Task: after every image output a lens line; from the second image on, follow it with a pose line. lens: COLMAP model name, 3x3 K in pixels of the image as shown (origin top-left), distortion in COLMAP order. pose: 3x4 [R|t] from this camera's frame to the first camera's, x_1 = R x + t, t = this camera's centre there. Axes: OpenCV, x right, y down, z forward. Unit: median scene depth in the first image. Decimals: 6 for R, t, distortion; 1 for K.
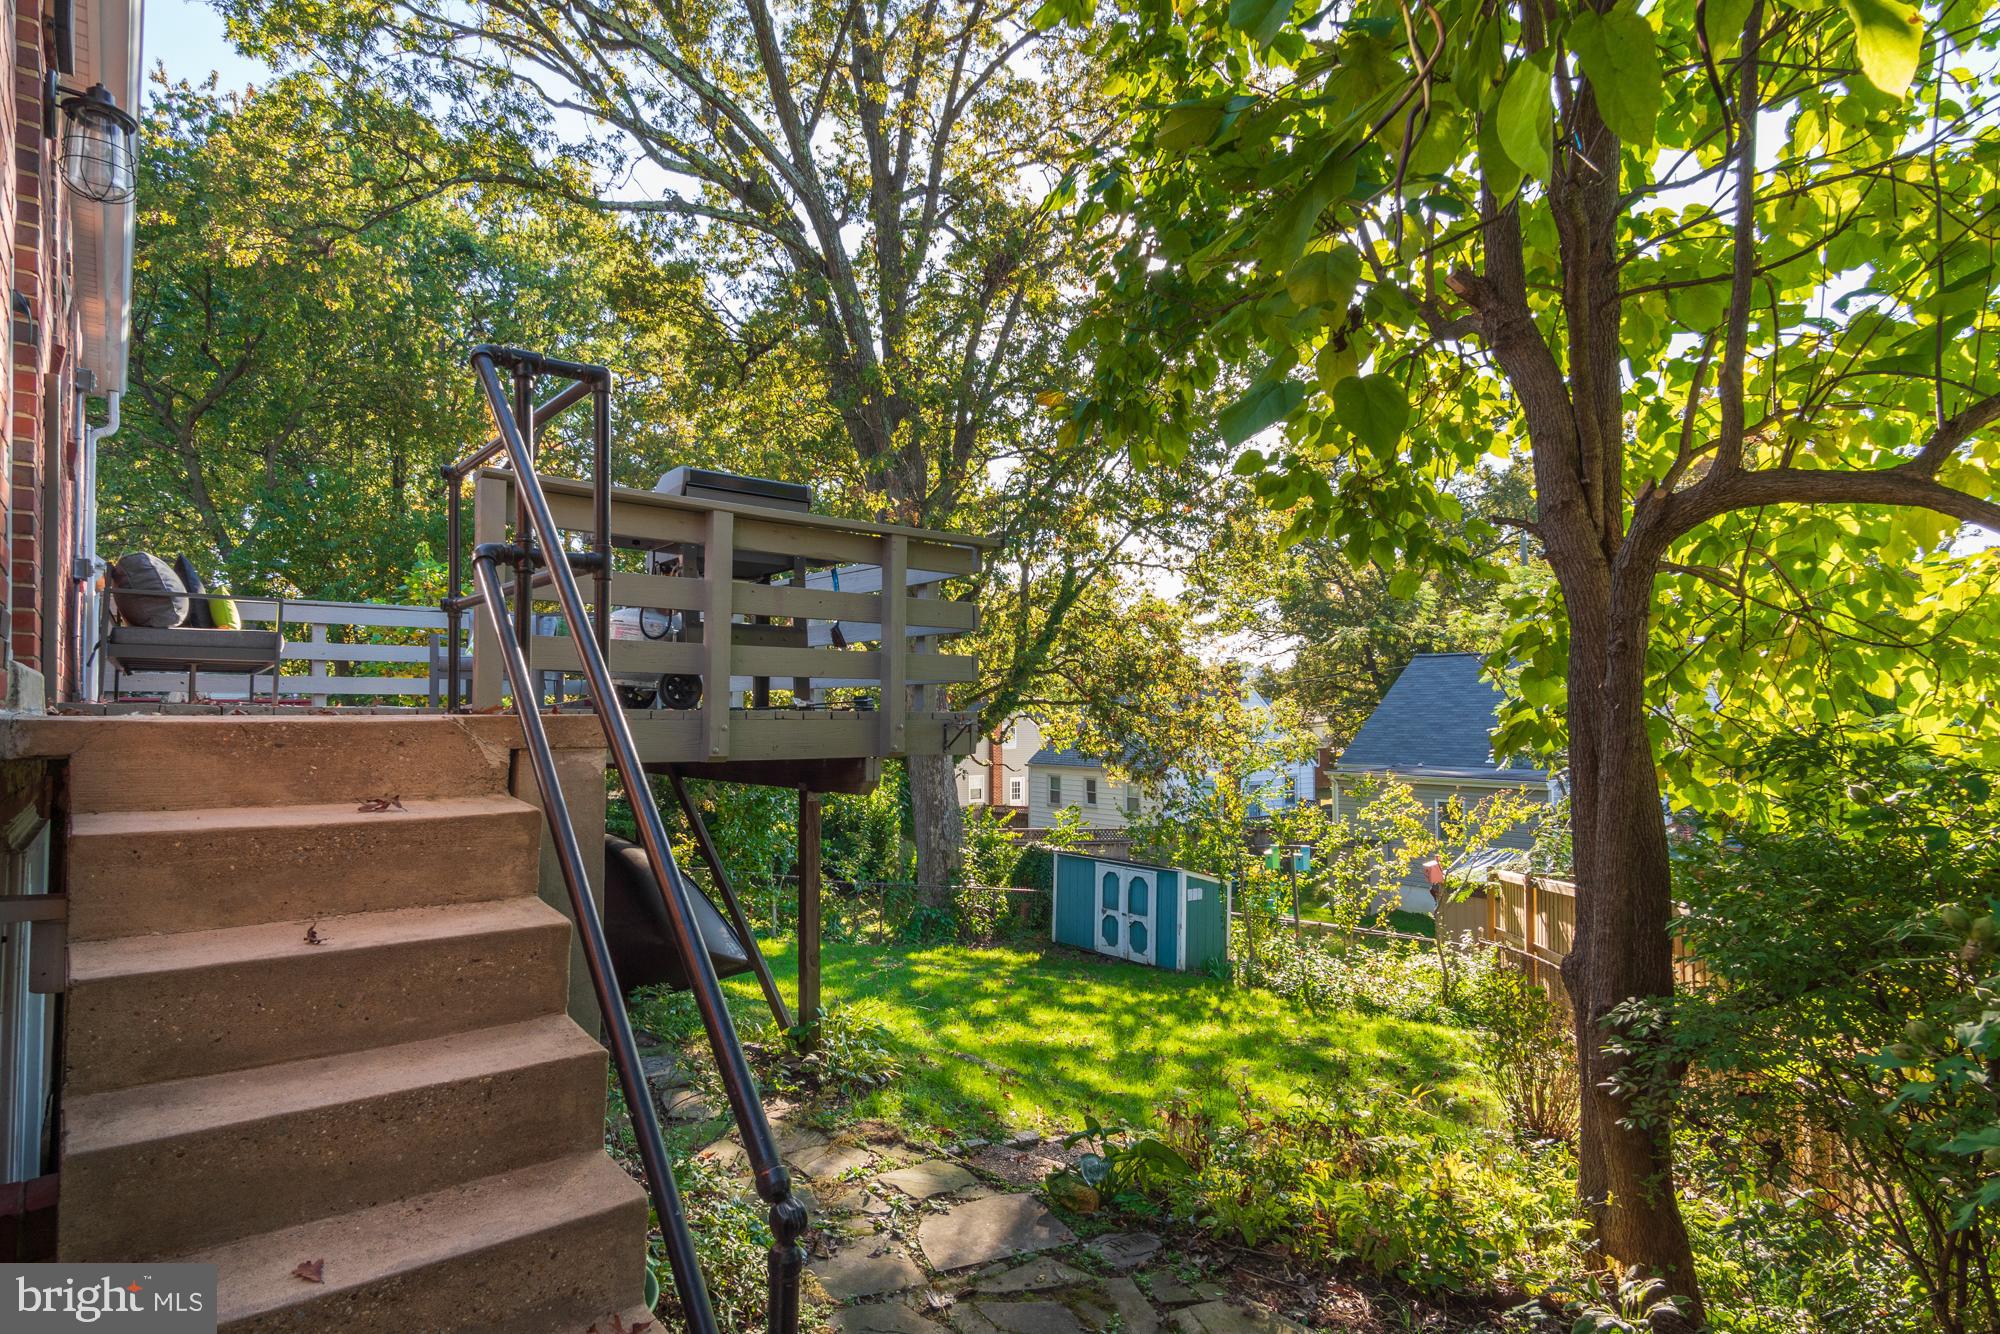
lens RADIAL K [[1089.6, 0, 1000.0], [0, 1089.6, 667.0], [0, 0, 1]] dist [0.008404, 0.001560]
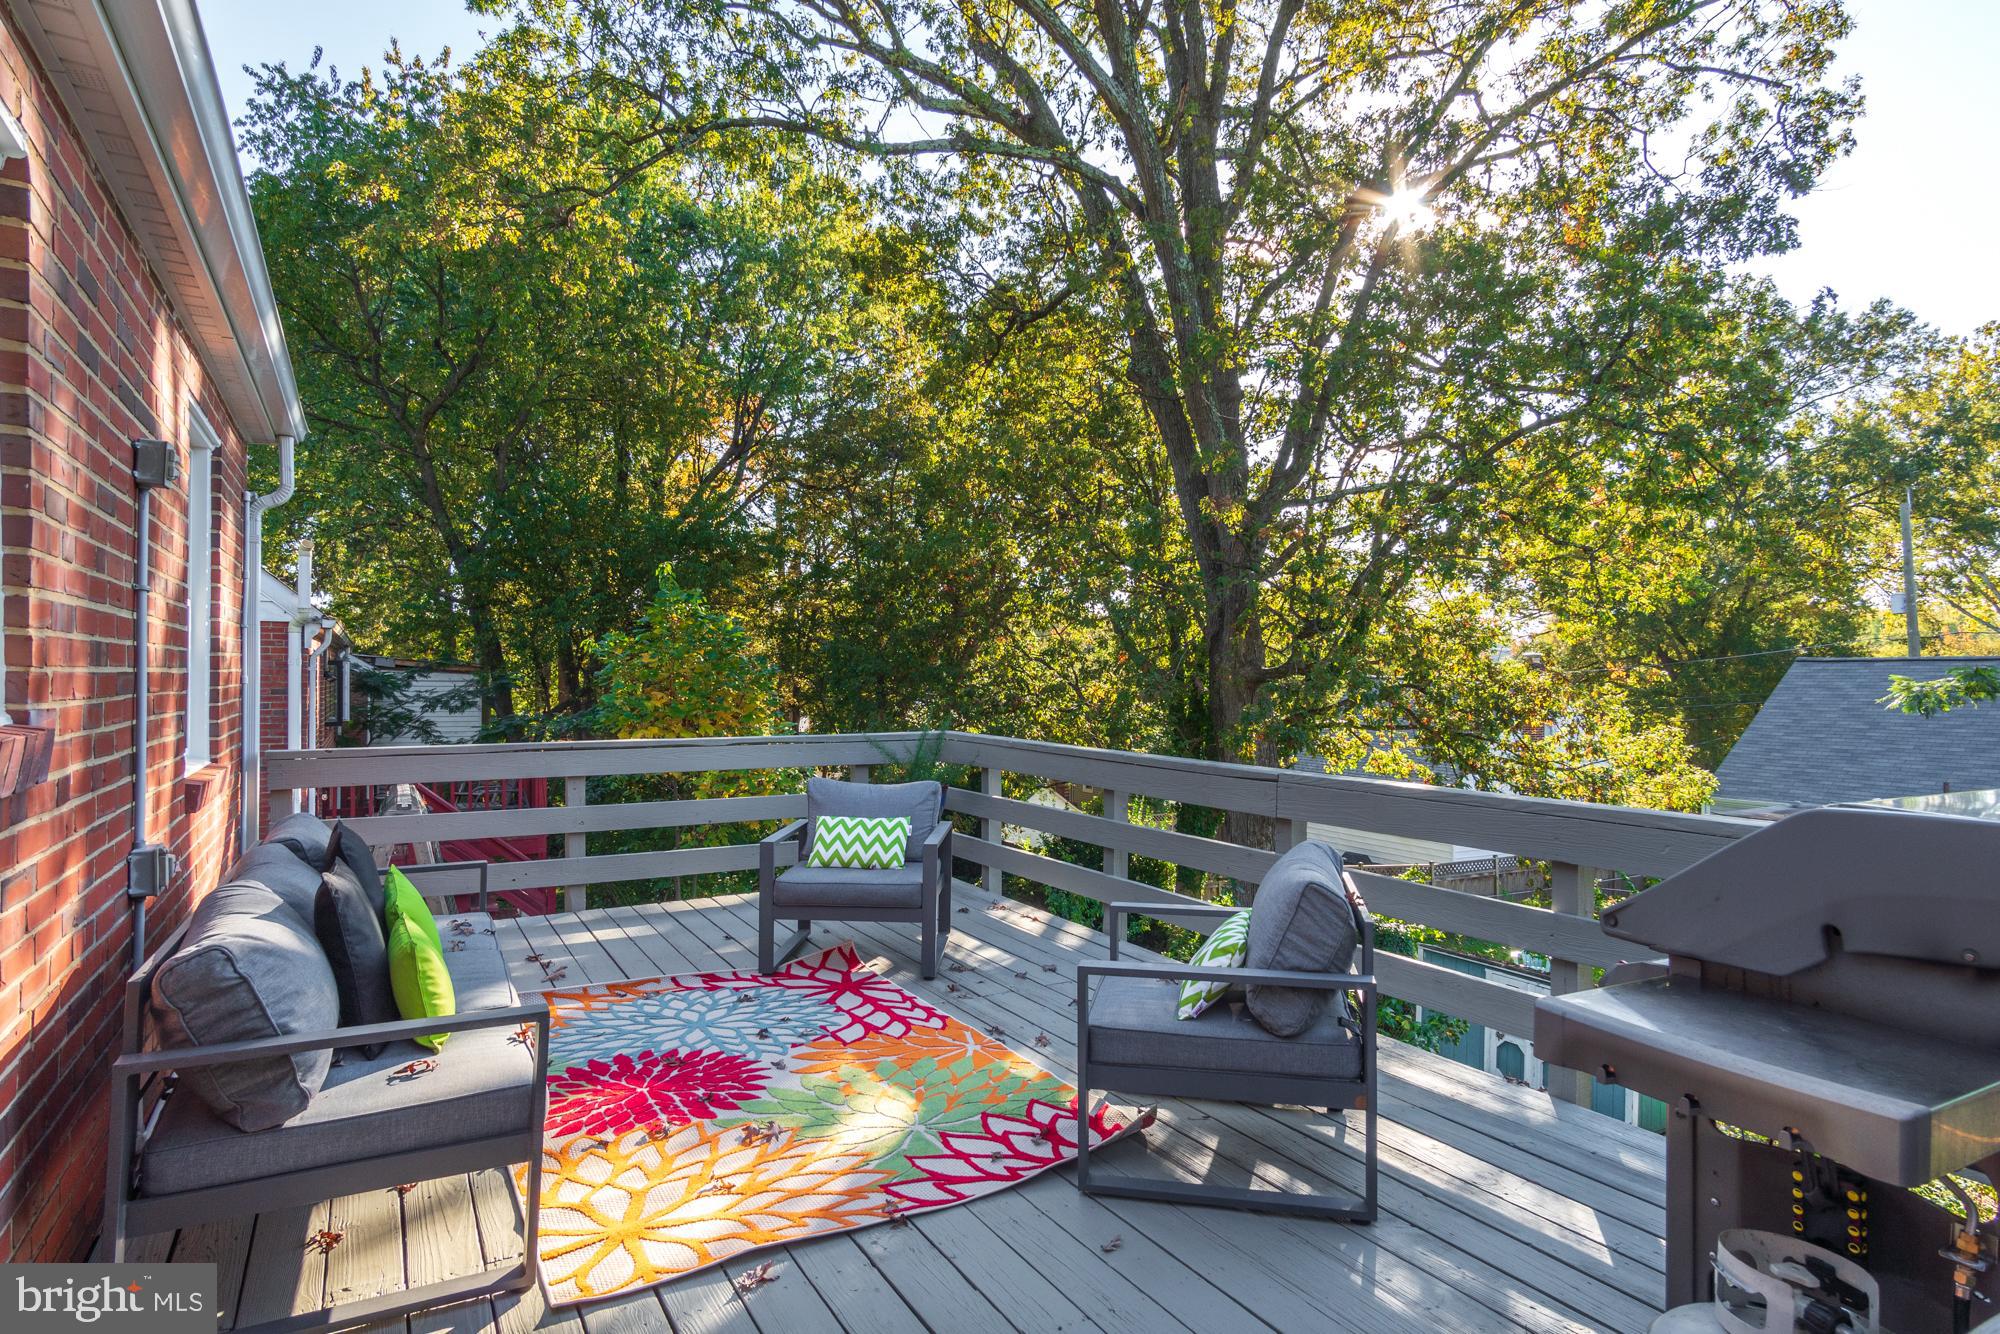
lens RADIAL K [[1100.6, 0, 997.3], [0, 1100.6, 638.6], [0, 0, 1]] dist [0.005677, 0.001690]
pose [[0.986671, 0.002604, -0.162705, -0.099829], [-0.001373, 0.999970, 0.007681, -0.047174], [0.162720, -0.007355, 0.986645, 0.146684]]
